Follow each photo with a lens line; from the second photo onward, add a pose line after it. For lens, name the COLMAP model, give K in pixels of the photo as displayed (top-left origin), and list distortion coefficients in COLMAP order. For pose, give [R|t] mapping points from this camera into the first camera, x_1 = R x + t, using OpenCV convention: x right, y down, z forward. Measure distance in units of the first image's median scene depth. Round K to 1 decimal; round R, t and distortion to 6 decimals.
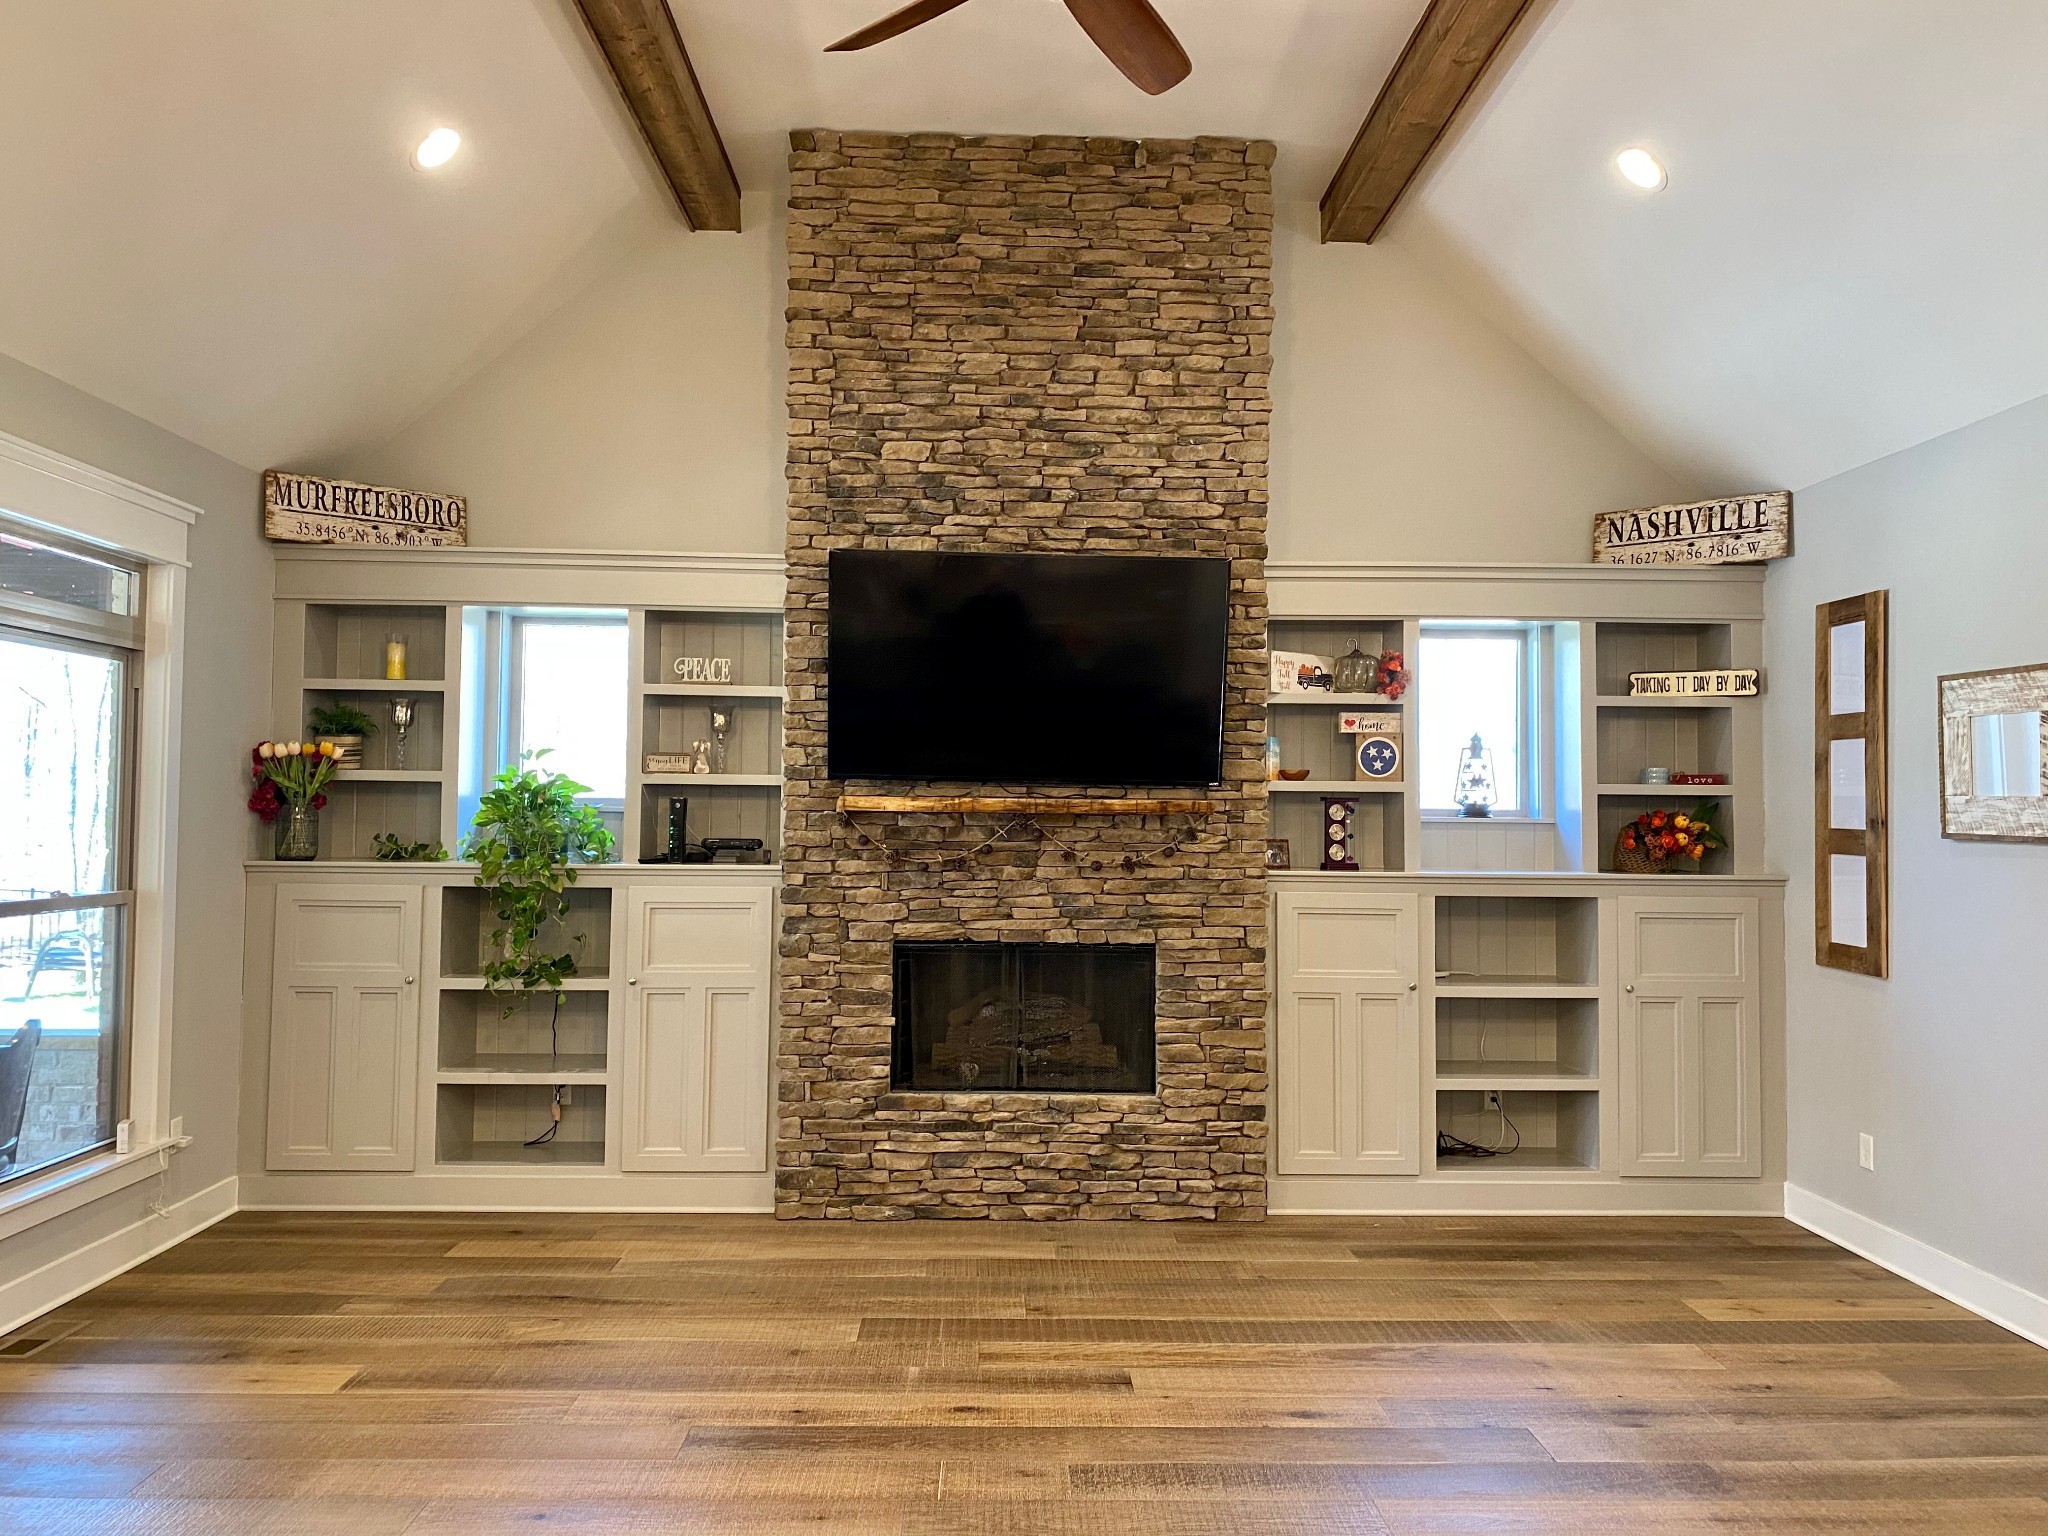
lens RADIAL K [[1576.4, 0, 1025.9], [0, 1576.4, 763.5], [0, 0, 1]] dist [0.069754, -0.044761]
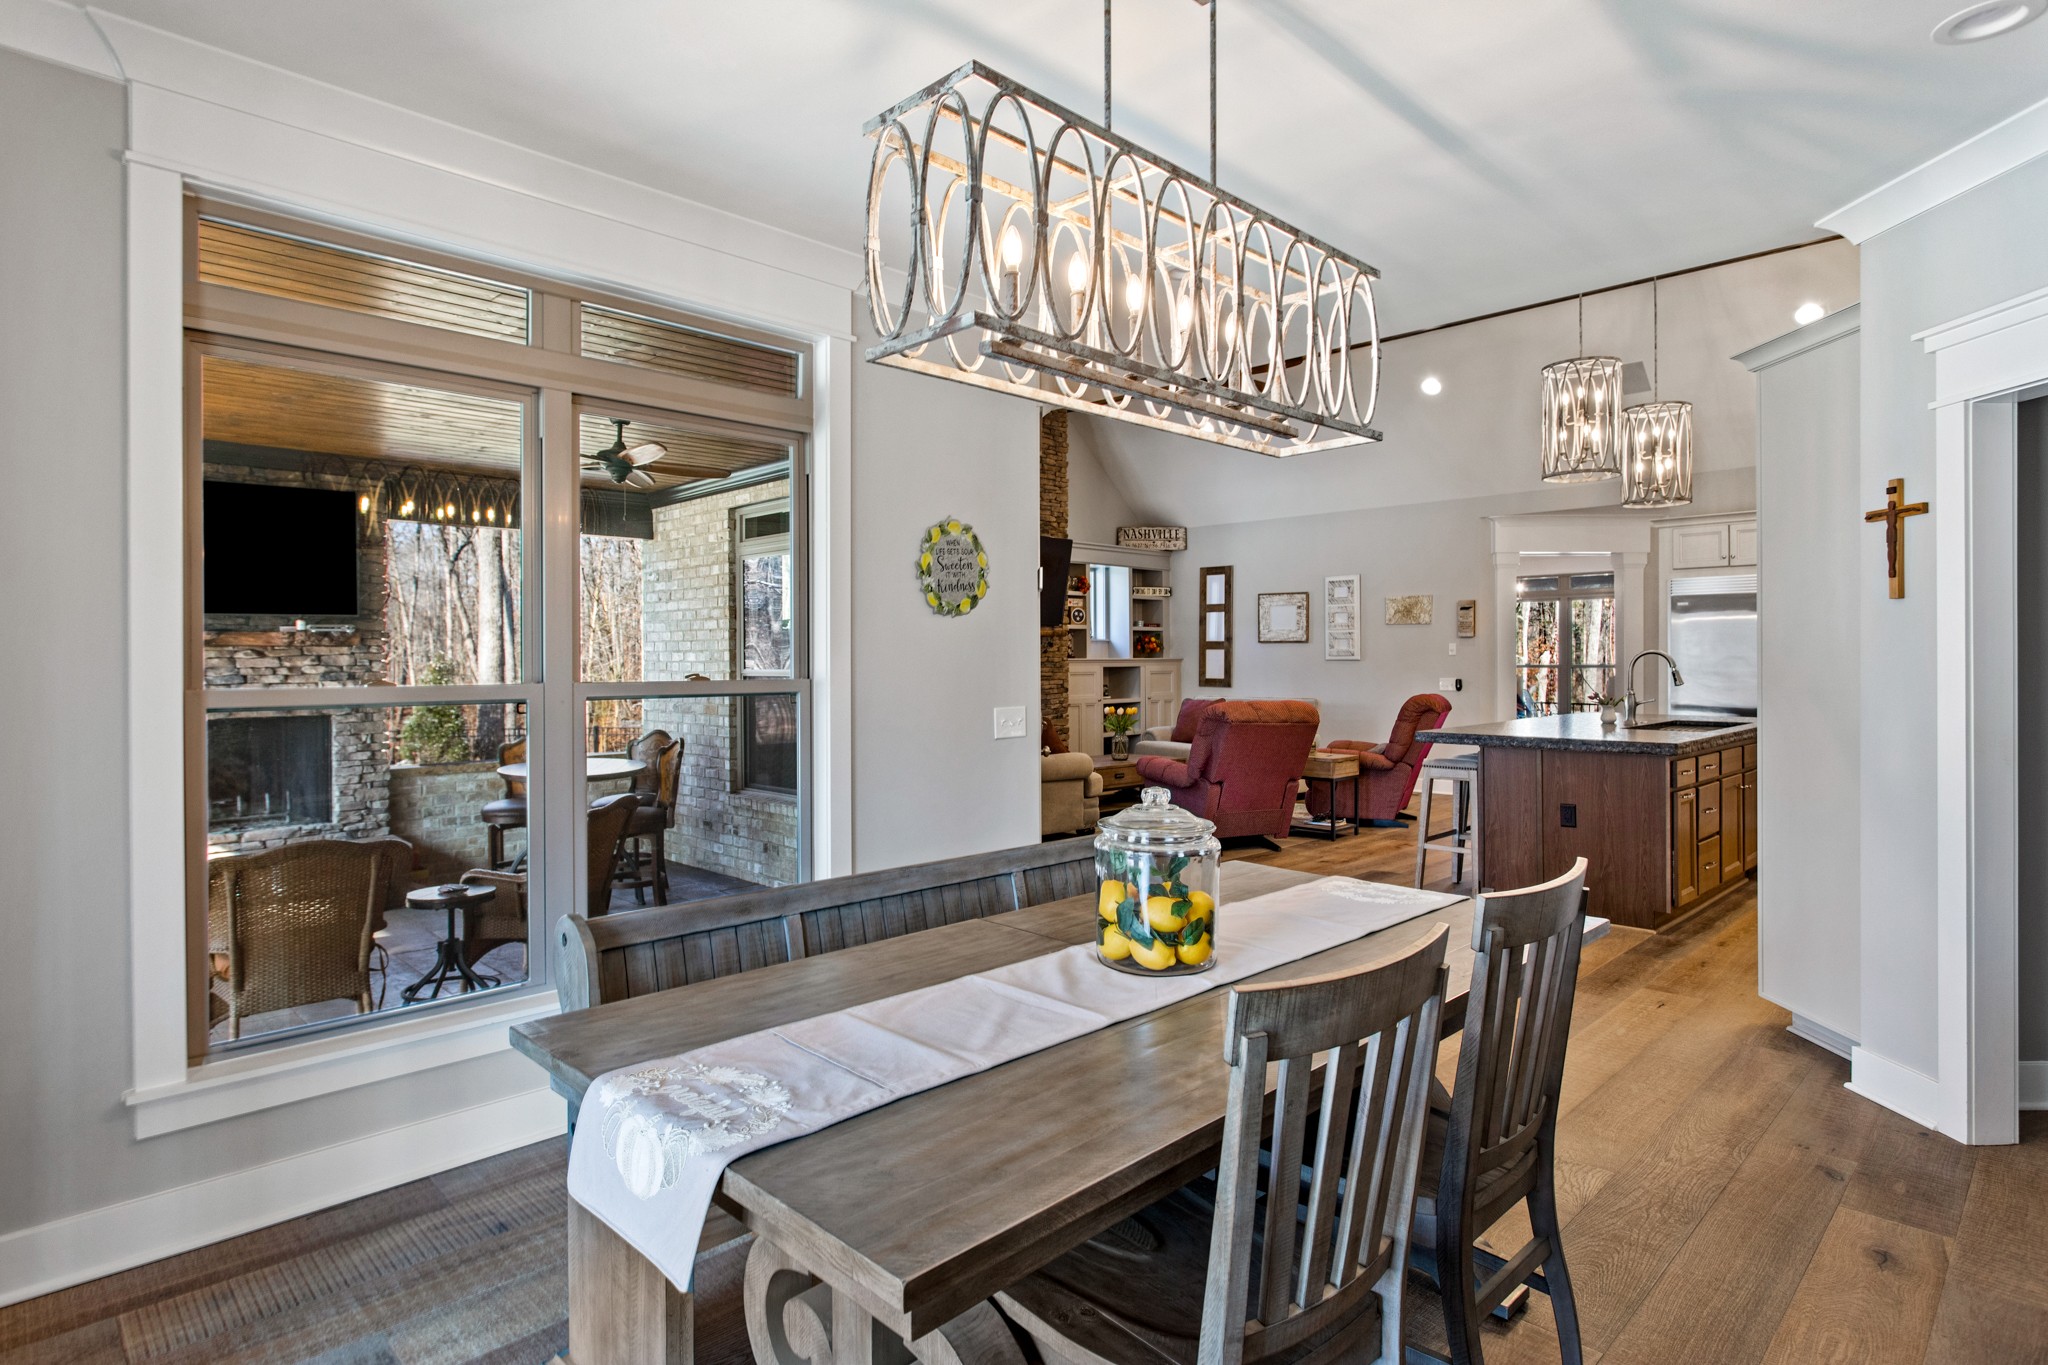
lens RADIAL K [[1042.6, 0, 1031.4], [0, 1042.6, 673.3], [0, 0, 1]] dist [-0.014714, -0.000207]
pose [[0.735243, -0.022422, 0.677433, -1.077395], [-0.010792, 0.998939, 0.044776, 0.015855], [-0.677718, -0.040232, 0.734221, -0.240734]]
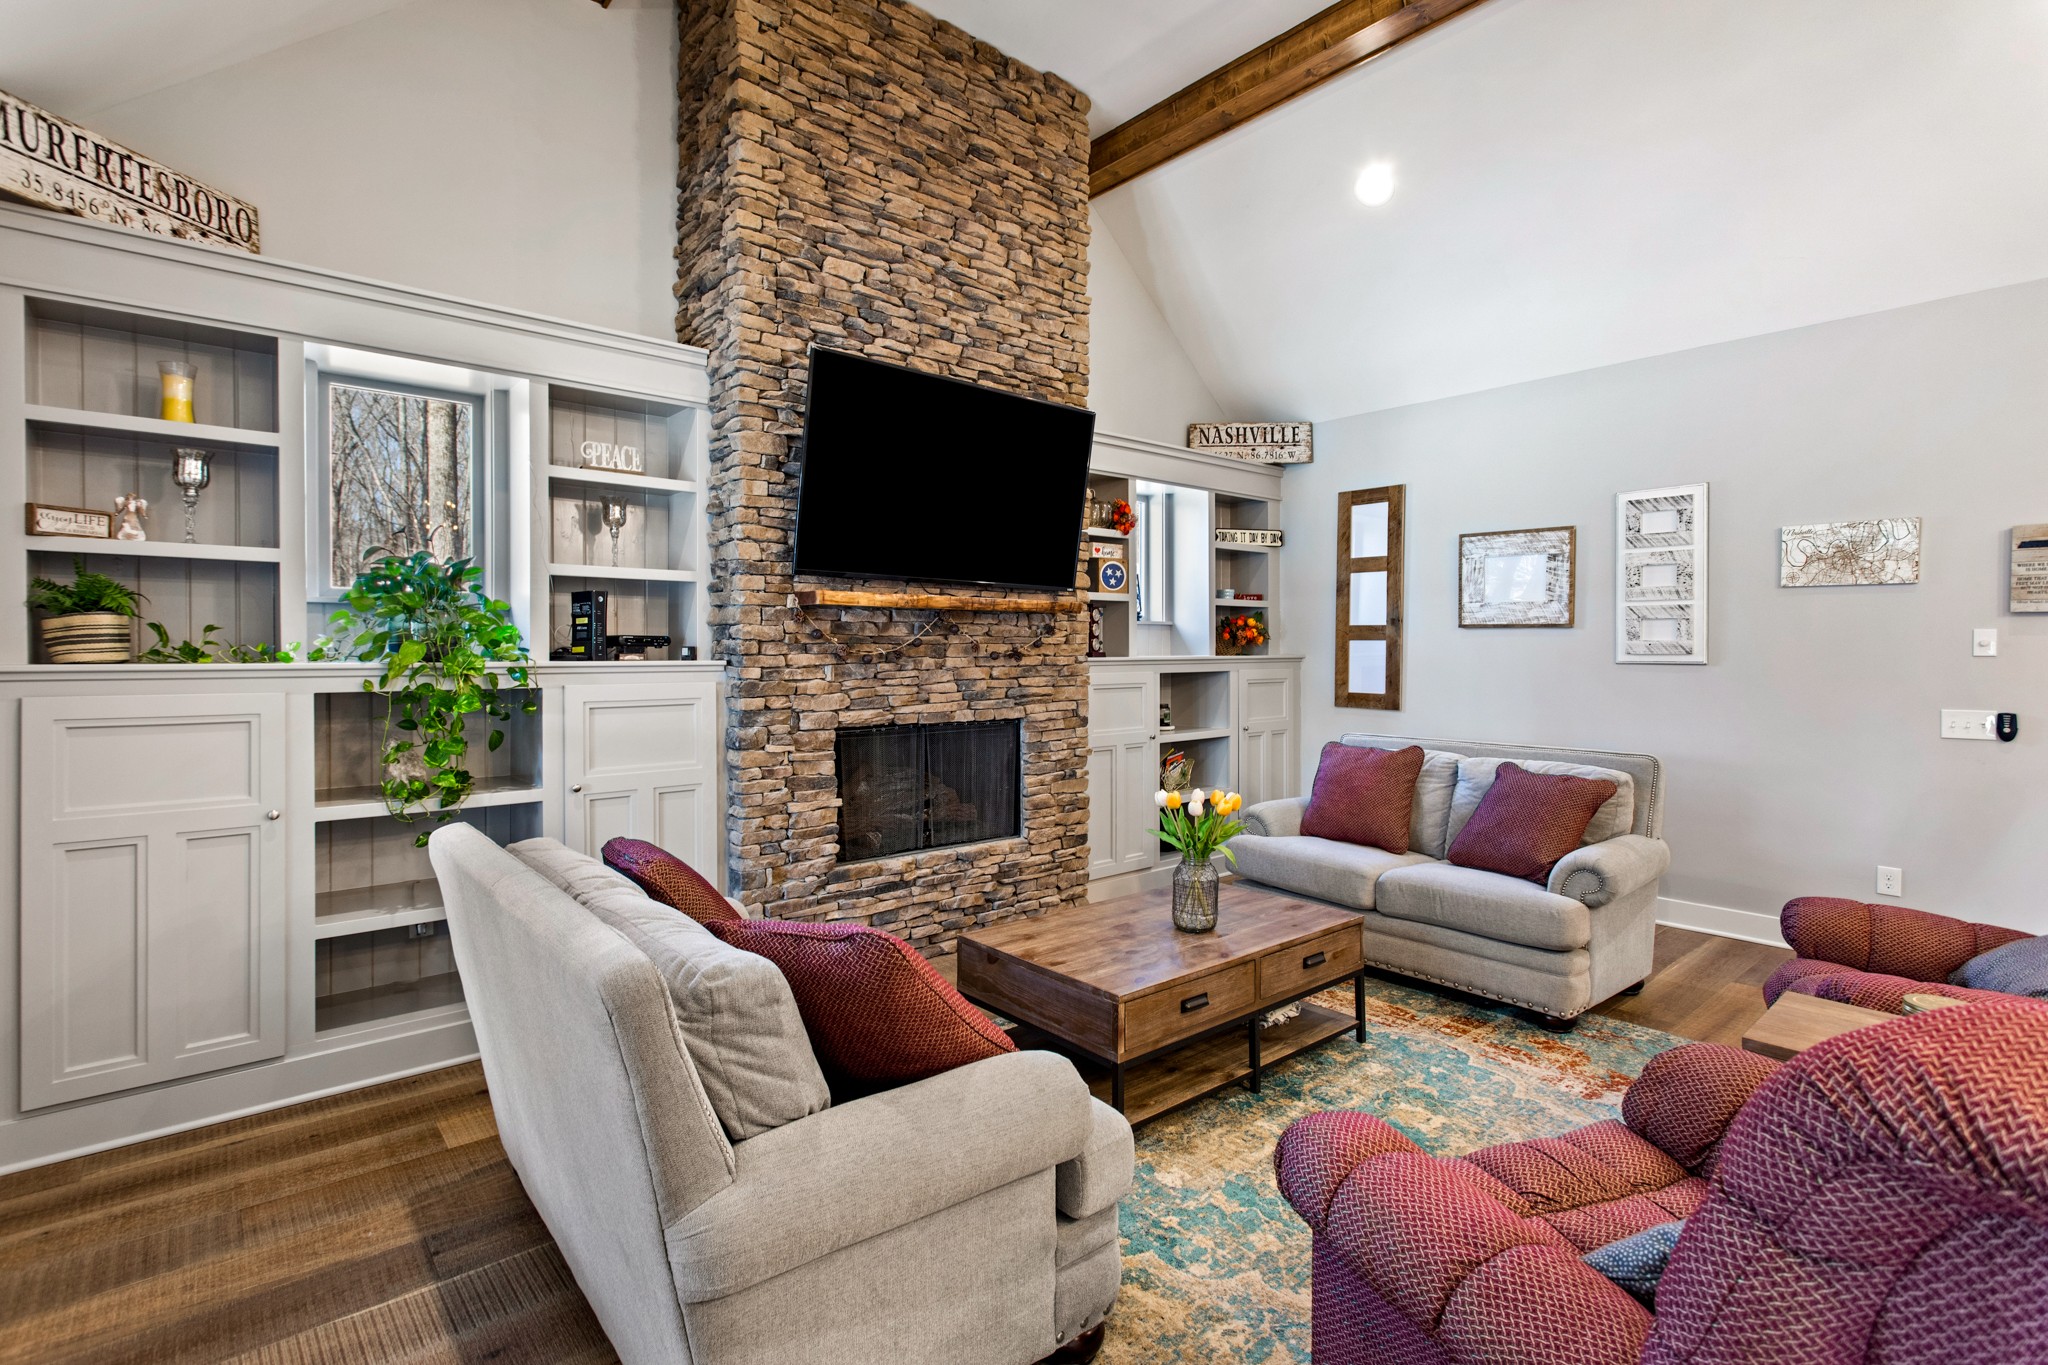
lens RADIAL K [[972.1, 0, 1047.3], [0, 972.1, 654.2], [0, 0, 1]] dist [0.004959, 0.000767]
pose [[0.774445, -0.014998, 0.632463, -0.388110], [-0.012980, 0.999132, 0.039586, 0.033871], [-0.632508, -0.038866, 0.773578, 0.394331]]
